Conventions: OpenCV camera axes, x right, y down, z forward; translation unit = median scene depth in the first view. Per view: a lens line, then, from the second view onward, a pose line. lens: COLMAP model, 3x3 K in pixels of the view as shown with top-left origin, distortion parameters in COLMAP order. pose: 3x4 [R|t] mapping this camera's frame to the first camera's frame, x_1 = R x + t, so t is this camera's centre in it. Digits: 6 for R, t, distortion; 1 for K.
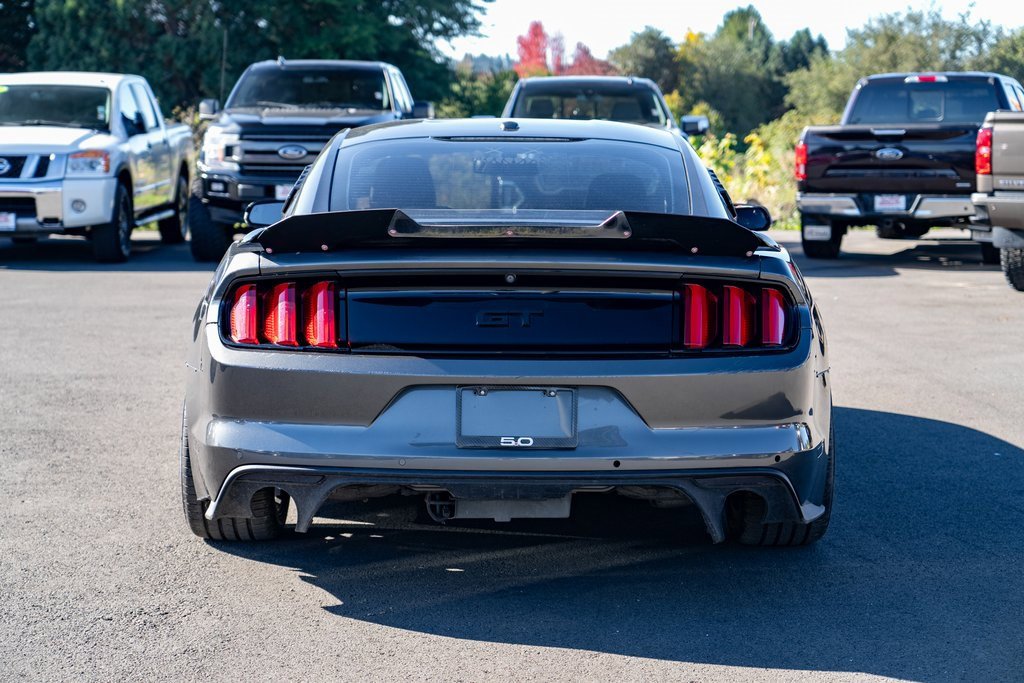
lens RADIAL K [[1978.1, 0, 522.6], [0, 1978.1, 340.9], [0, 0, 1]] dist [0.046144, 0.117510]
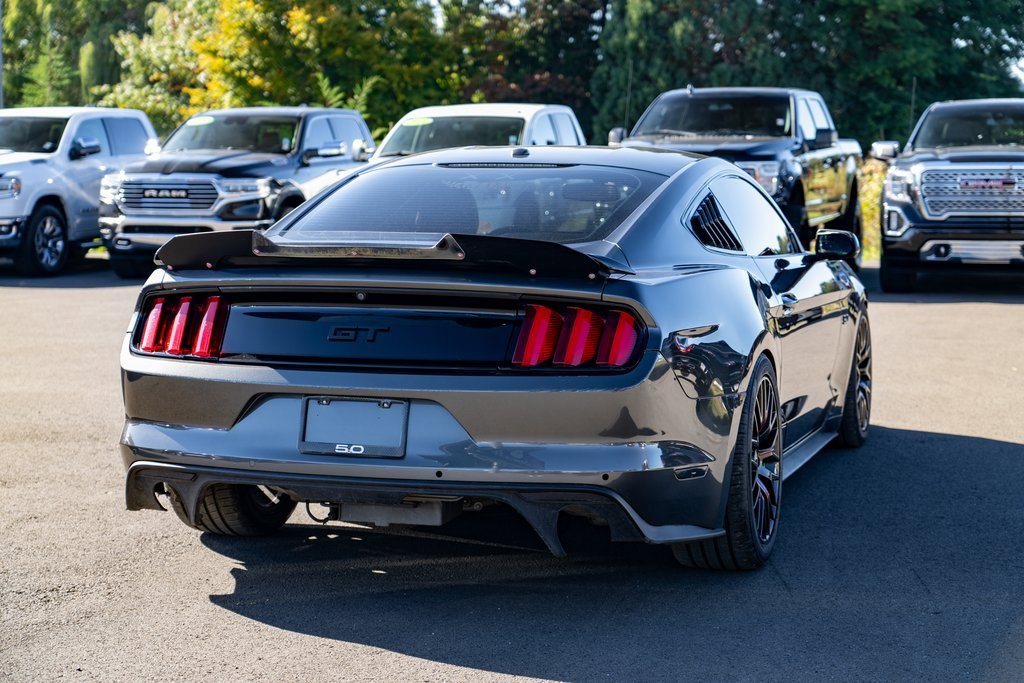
lens RADIAL K [[2001.5, 0, 512.0], [0, 2001.5, 341.5], [0, 0, 1]] dist [0.046881, 0.151024]
pose [[0.948940, 0.023271, -0.314597, 0.120245], [-0.027785, 0.999565, -0.009870, 0.000358], [0.314230, 0.018107, 0.949174, 0.000985]]
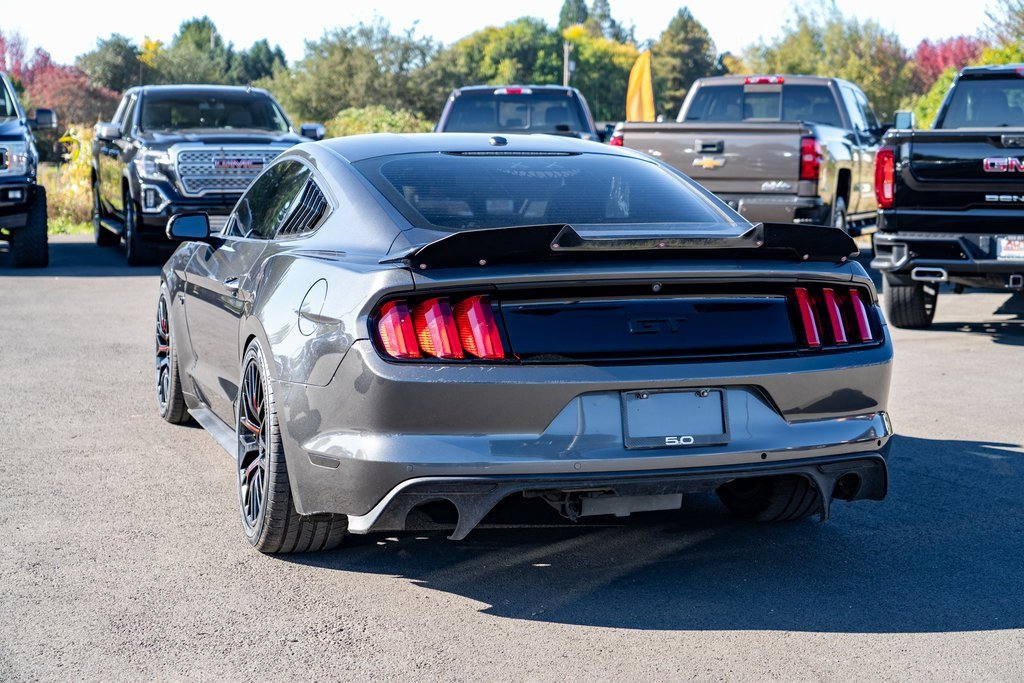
lens RADIAL K [[1814.1, 0, 558.1], [0, 1814.1, 340.1], [0, 0, 1]] dist [0.051083, 0.118021]
pose [[0.946414, -0.036354, 0.320903, -0.108351], [0.033909, 0.999338, 0.013208, -0.005265], [-0.321170, -0.001619, 0.947020, 0.027586]]
